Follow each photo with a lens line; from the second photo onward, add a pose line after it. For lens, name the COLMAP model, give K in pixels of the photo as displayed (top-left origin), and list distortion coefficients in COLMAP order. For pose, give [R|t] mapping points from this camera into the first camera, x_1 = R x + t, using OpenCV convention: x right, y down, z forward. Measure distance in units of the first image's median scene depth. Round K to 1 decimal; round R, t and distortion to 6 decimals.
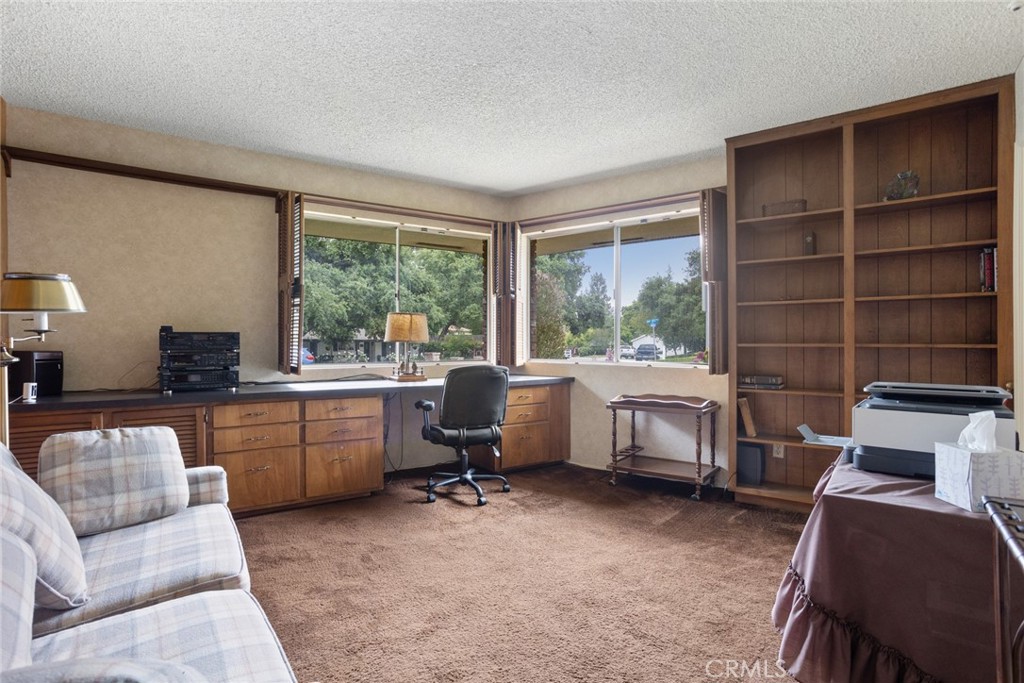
lens RADIAL K [[491.0, 0, 506.6], [0, 491.0, 344.4], [0, 0, 1]] dist [-0.023229, 0.005438]
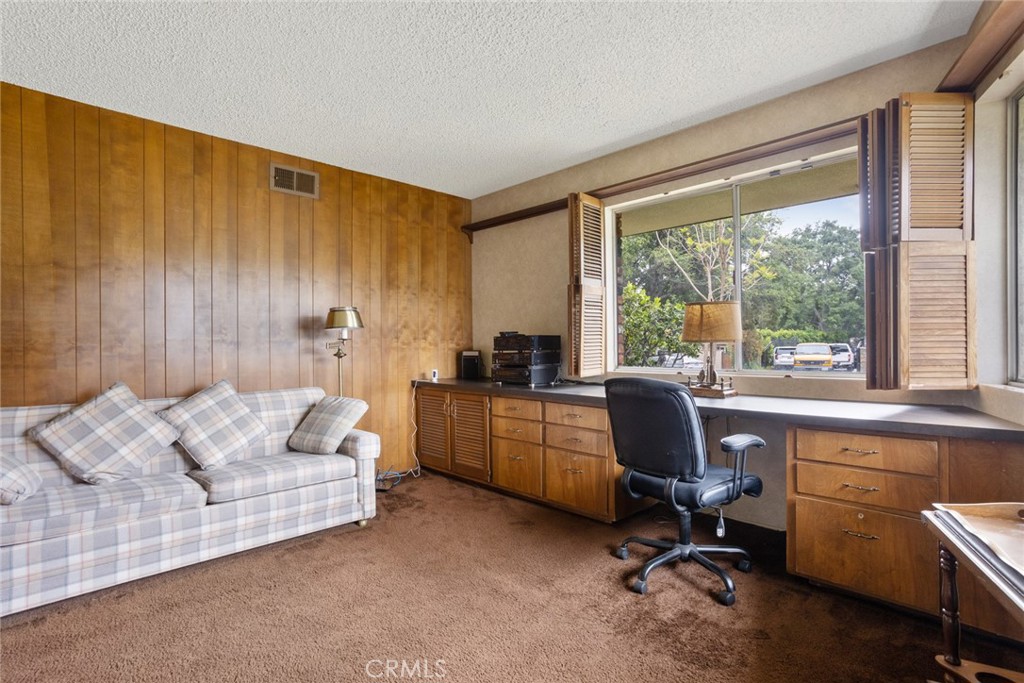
lens RADIAL K [[491.0, 0, 510.1], [0, 491.0, 342.4], [0, 0, 1]] dist [-0.023229, 0.005438]
pose [[0.215367, -0.006946, -0.976509, 0.540757], [0.004668, 0.999971, -0.006084, -0.001972], [0.976522, -0.003248, 0.215393, 0.682741]]
